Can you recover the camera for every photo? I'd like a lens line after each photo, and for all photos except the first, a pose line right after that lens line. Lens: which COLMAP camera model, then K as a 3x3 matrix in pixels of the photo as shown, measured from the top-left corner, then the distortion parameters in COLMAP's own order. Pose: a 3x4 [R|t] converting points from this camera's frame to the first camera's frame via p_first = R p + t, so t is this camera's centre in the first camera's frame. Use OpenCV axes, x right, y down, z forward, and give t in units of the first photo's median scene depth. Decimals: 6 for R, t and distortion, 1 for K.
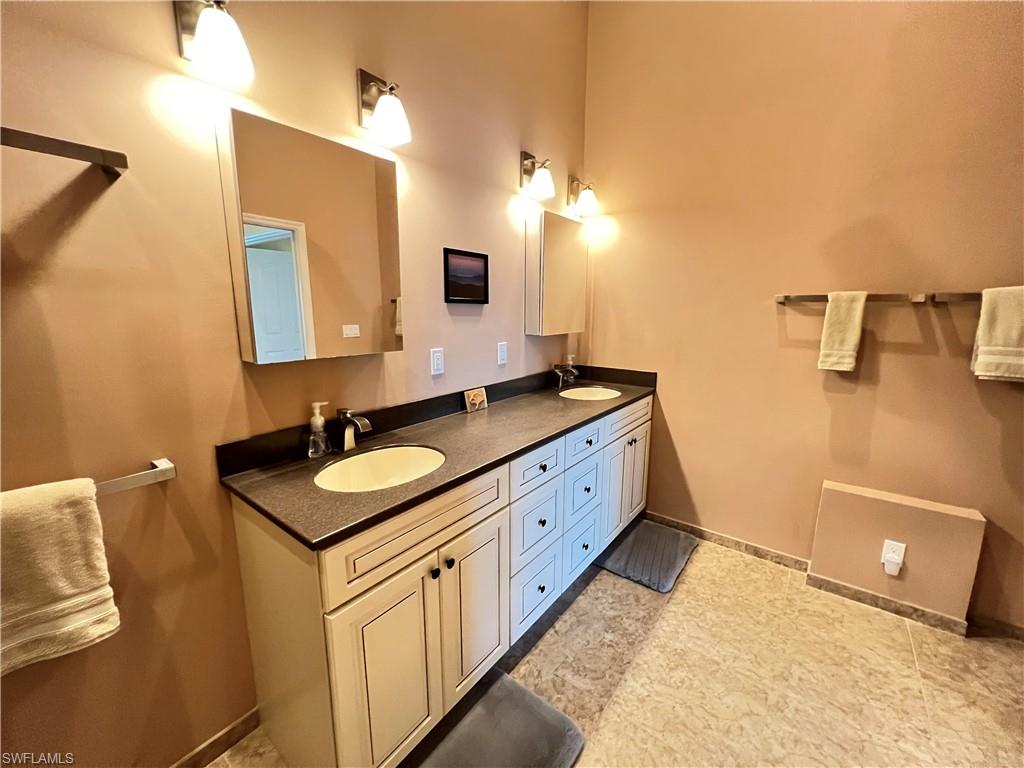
lens RADIAL K [[409.2, 0, 511.8], [0, 409.2, 381.8], [0, 0, 1]] dist [0.000181, -0.000061]
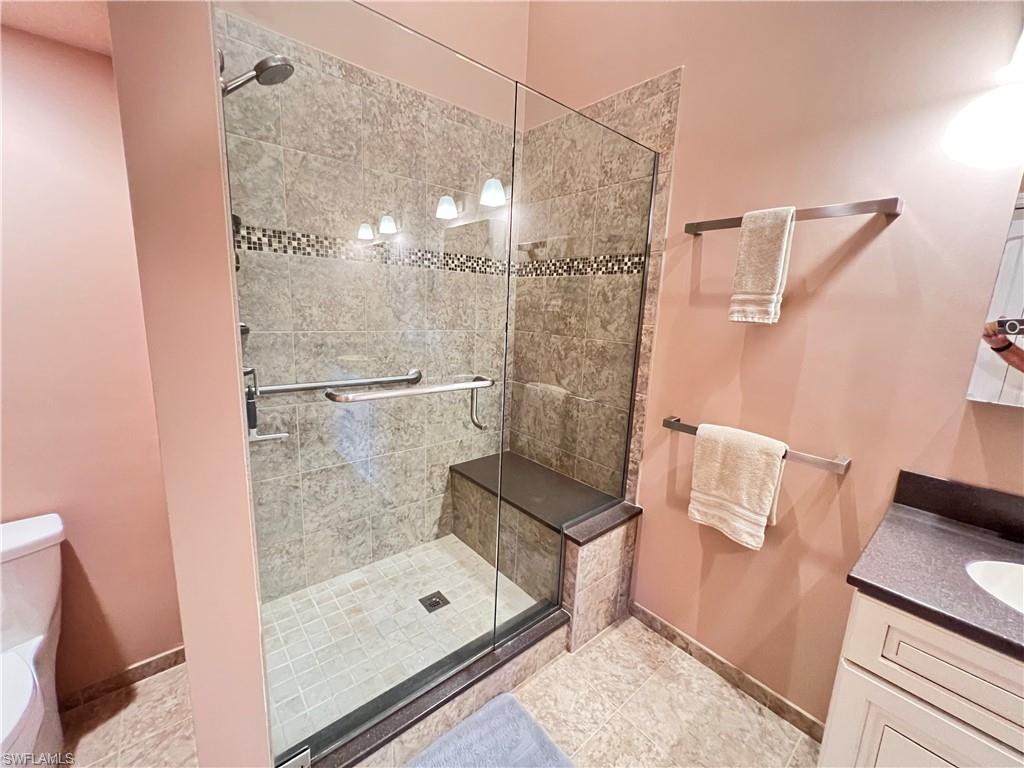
lens RADIAL K [[409.2, 0, 511.5], [0, 409.2, 383.5], [0, 0, 1]] dist [0.000181, -0.000061]
pose [[-0.211889, 0.165164, -0.963236, 0.492559], [-0.221527, 0.951844, 0.211941, -0.053704], [0.951856, 0.258291, -0.165097, 0.273032]]
